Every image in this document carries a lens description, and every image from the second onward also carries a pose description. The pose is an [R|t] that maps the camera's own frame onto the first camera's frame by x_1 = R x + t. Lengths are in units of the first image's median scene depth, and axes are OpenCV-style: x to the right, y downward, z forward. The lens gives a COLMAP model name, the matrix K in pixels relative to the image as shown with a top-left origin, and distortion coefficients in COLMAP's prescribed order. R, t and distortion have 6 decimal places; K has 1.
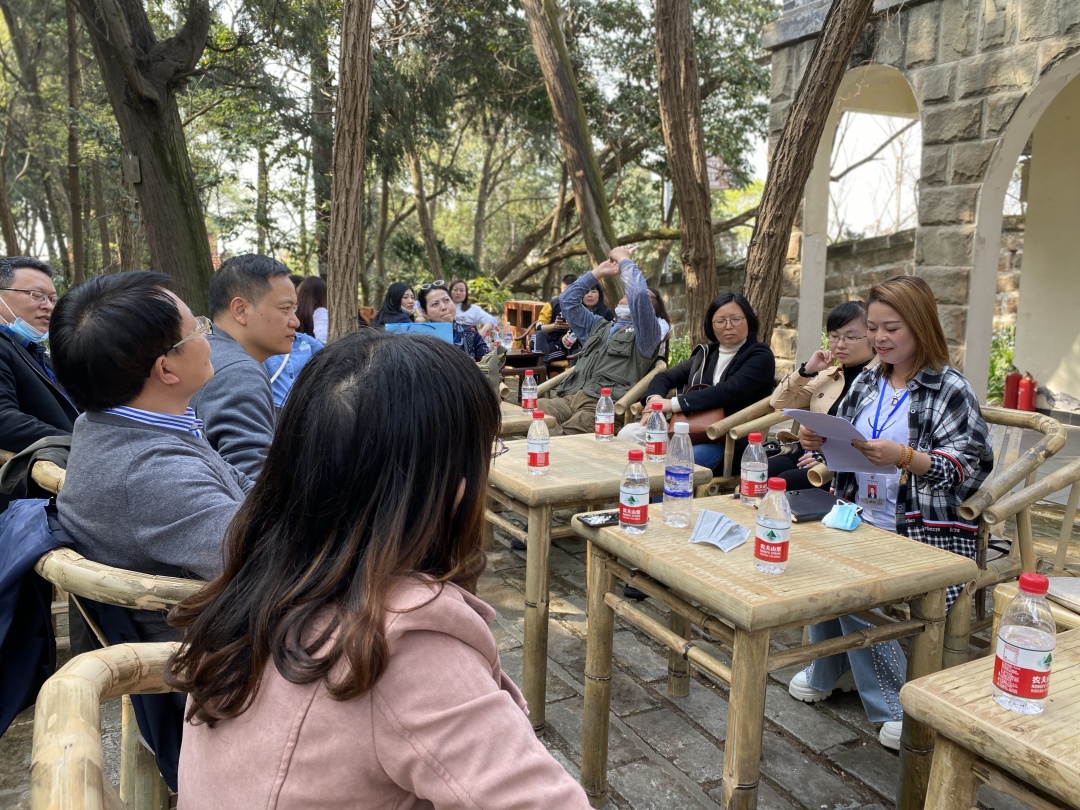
lens RADIAL K [[820.5, 0, 542.0], [0, 820.5, 405.5], [0, 0, 1]] dist [0.000271, -0.017843]
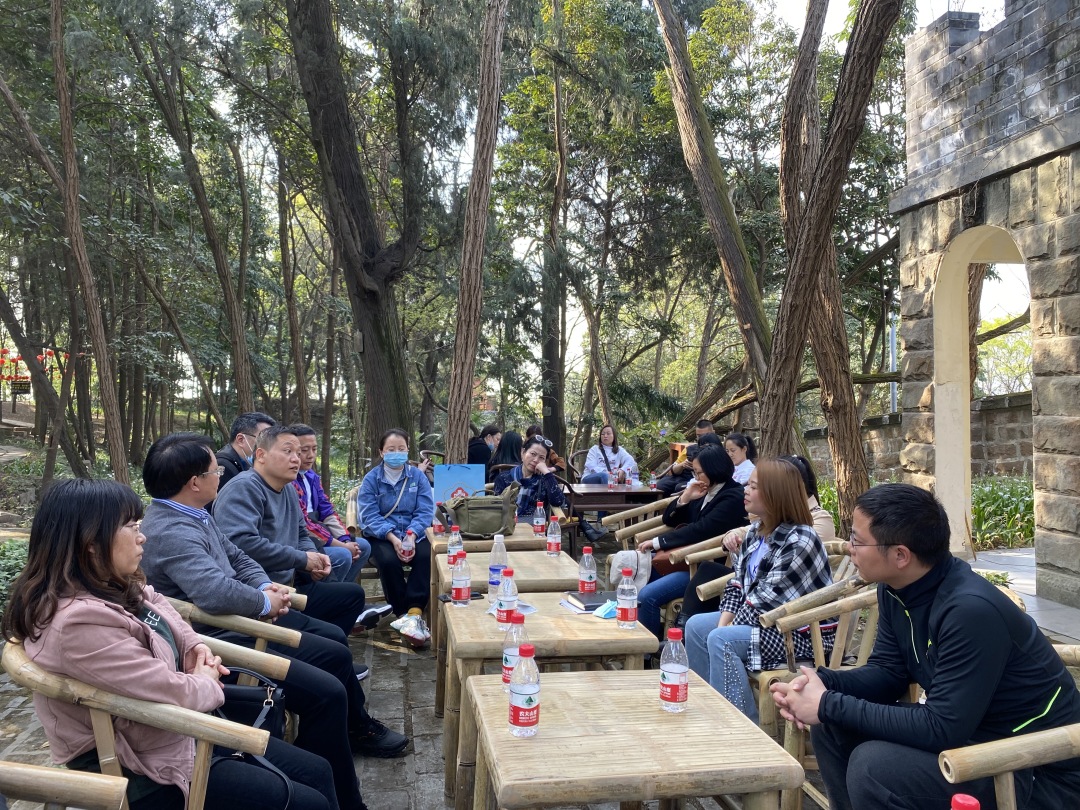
lens RADIAL K [[820.5, 0, 538.3], [0, 820.5, 412.0], [0, 0, 1]] dist [0.000271, -0.017843]
pose [[0.946088, -0.000680, -0.323909, 0.221168], [-0.050126, 0.987643, -0.148485, 0.005034], [0.320007, 0.156716, 0.934364, -0.136776]]
